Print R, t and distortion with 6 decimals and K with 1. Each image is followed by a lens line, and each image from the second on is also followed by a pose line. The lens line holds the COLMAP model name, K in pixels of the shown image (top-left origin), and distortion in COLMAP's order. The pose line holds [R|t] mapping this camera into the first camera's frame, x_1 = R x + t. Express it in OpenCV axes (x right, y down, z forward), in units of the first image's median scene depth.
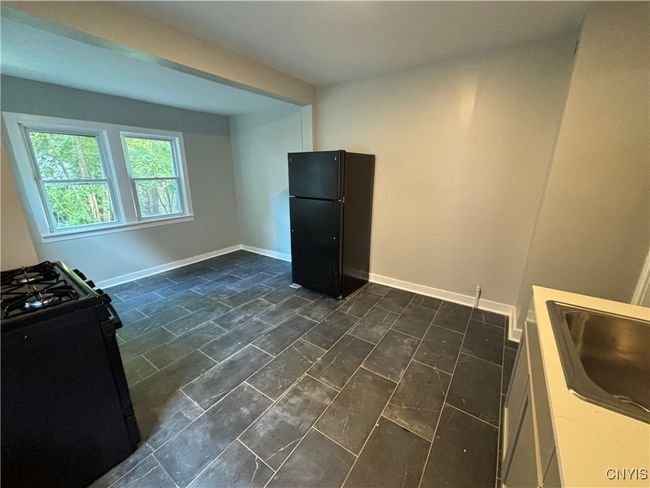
lens RADIAL K [[264.6, 0, 324.0], [0, 264.6, 244.1], [0, 0, 1]] dist [0.002969, -0.000523]
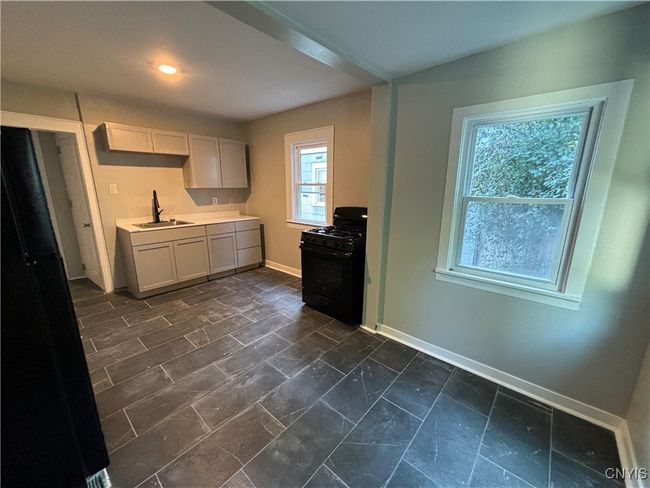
lens RADIAL K [[264.6, 0, 328.3], [0, 264.6, 246.6], [0, 0, 1]] dist [0.002969, -0.000523]
pose [[-0.994598, -0.028916, 0.099695, -0.604266], [0.023765, 0.871478, 0.489859, -0.414569], [-0.101047, 0.489582, -0.866082, 1.459085]]
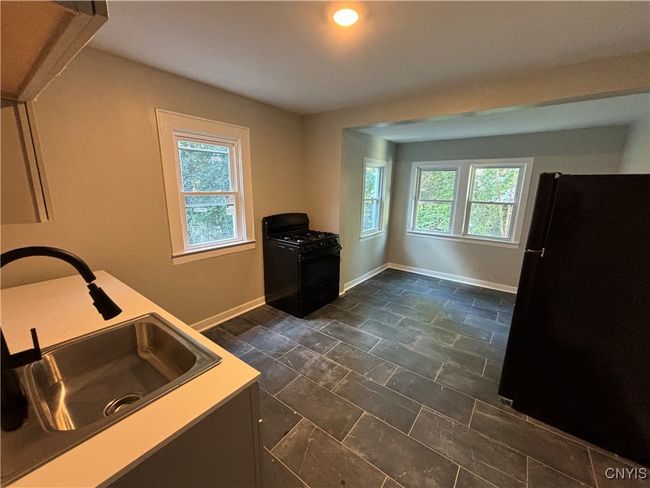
lens RADIAL K [[264.6, 0, 328.2], [0, 264.6, 242.1], [0, 0, 1]] dist [0.002969, -0.000523]
pose [[-0.030883, 0.205738, -0.978120, 0.698358], [-0.290981, 0.934350, 0.205719, -0.177495], [0.956230, 0.290968, 0.031010, 0.522905]]
